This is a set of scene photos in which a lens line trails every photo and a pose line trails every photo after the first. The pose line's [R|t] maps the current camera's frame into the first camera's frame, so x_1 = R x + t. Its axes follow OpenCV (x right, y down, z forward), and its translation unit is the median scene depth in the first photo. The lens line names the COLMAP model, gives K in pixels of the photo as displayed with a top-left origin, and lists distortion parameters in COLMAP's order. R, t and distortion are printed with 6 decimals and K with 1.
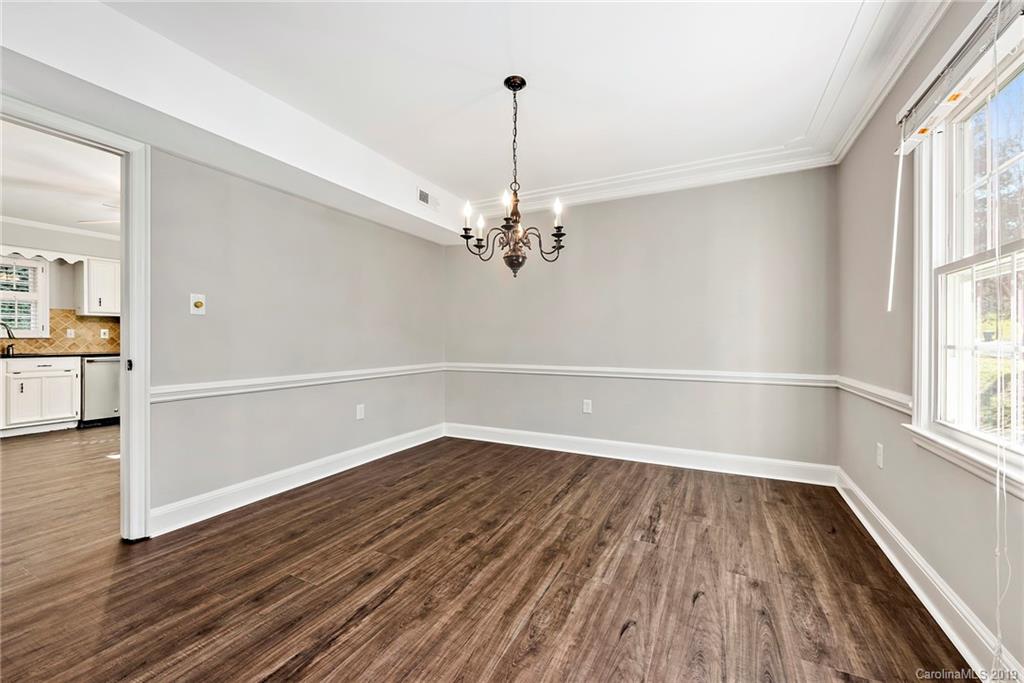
lens RADIAL K [[406.8, 0, 512.0], [0, 406.8, 341.5], [0, 0, 1]] dist [0.004168, -0.000091]
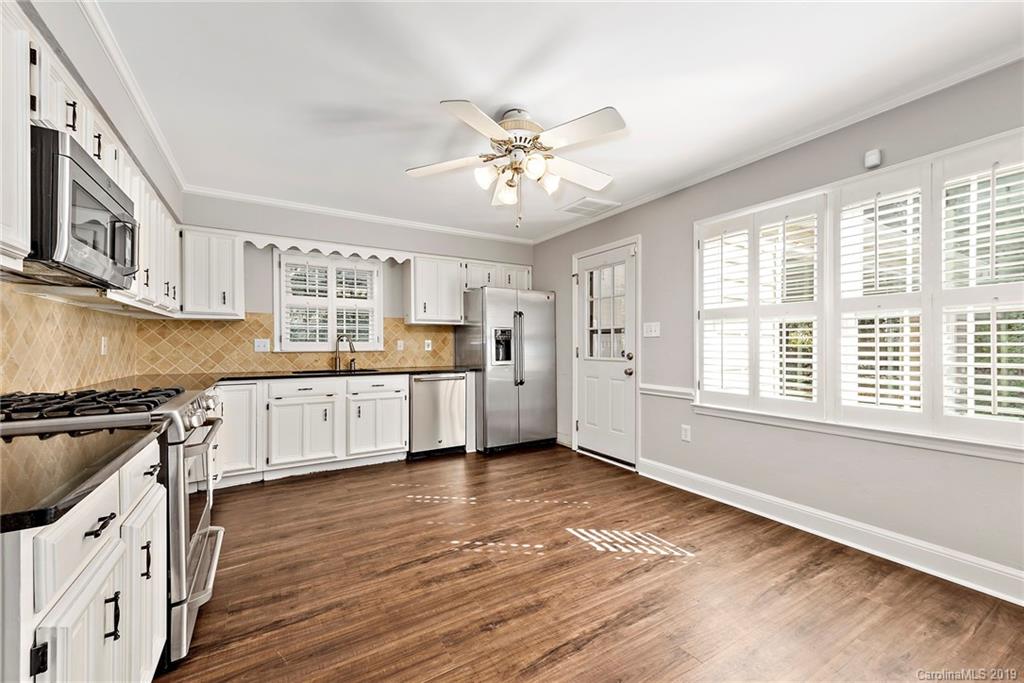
lens RADIAL K [[410.4, 0, 529.3], [0, 410.4, 345.1], [0, 0, 1]] dist [0.014159, 0.000058]
pose [[0.865784, -0.004522, -0.500398, -0.418080], [0.003234, 0.999989, -0.003442, -0.017059], [0.500408, 0.001362, 0.865789, 0.392784]]
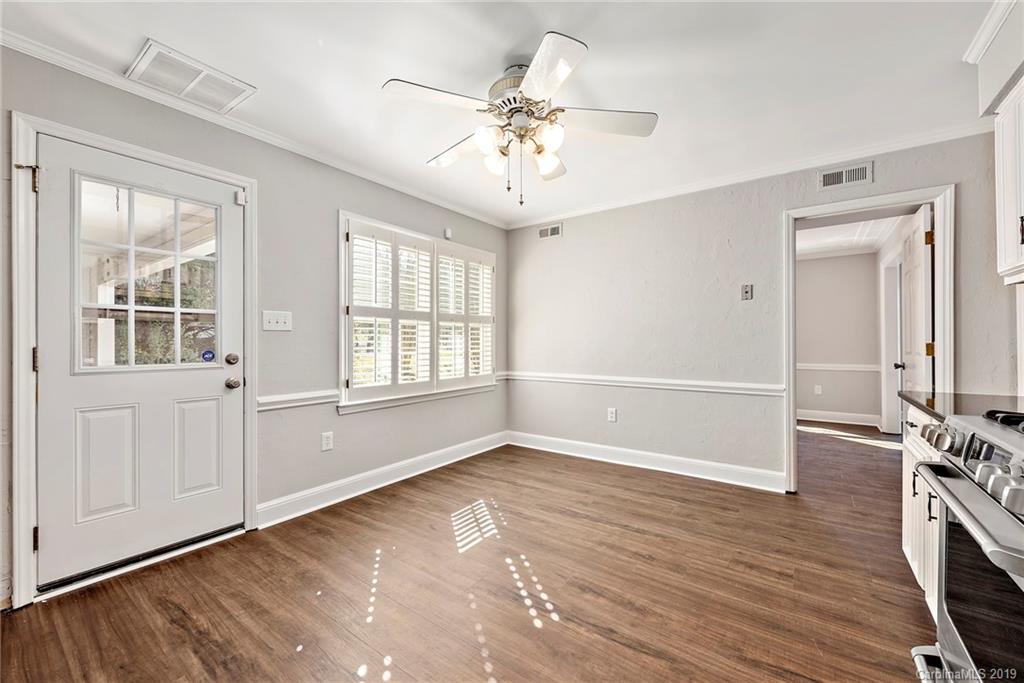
lens RADIAL K [[406.8, 0, 512.0], [0, 406.8, 341.5], [0, 0, 1]] dist [0.004168, -0.000091]
pose [[0.152623, -0.001391, 0.988283, -1.048528], [0.004153, 0.999991, 0.000766, -0.017904], [-0.988276, 0.003987, 0.152628, 0.735906]]
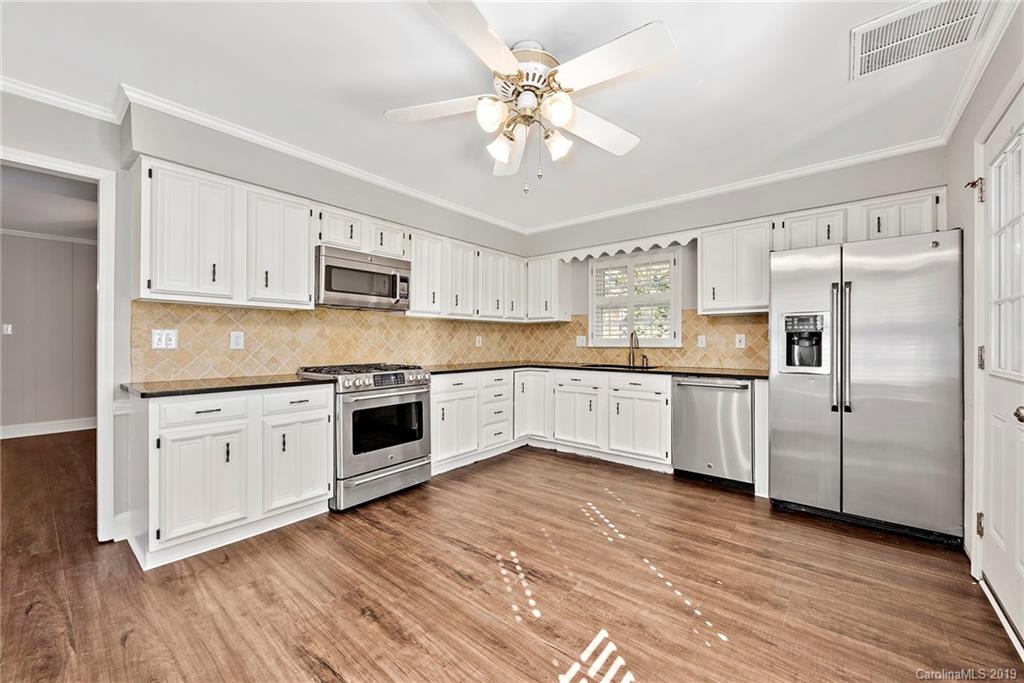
lens RADIAL K [[406.8, 0, 512.0], [0, 406.8, 341.5], [0, 0, 1]] dist [0.004168, -0.000091]
pose [[-0.209748, -0.002599, -0.977752, -0.305596], [-0.001954, 0.999996, -0.002239, -0.017731], [0.977754, 0.001440, -0.209752, 0.849698]]
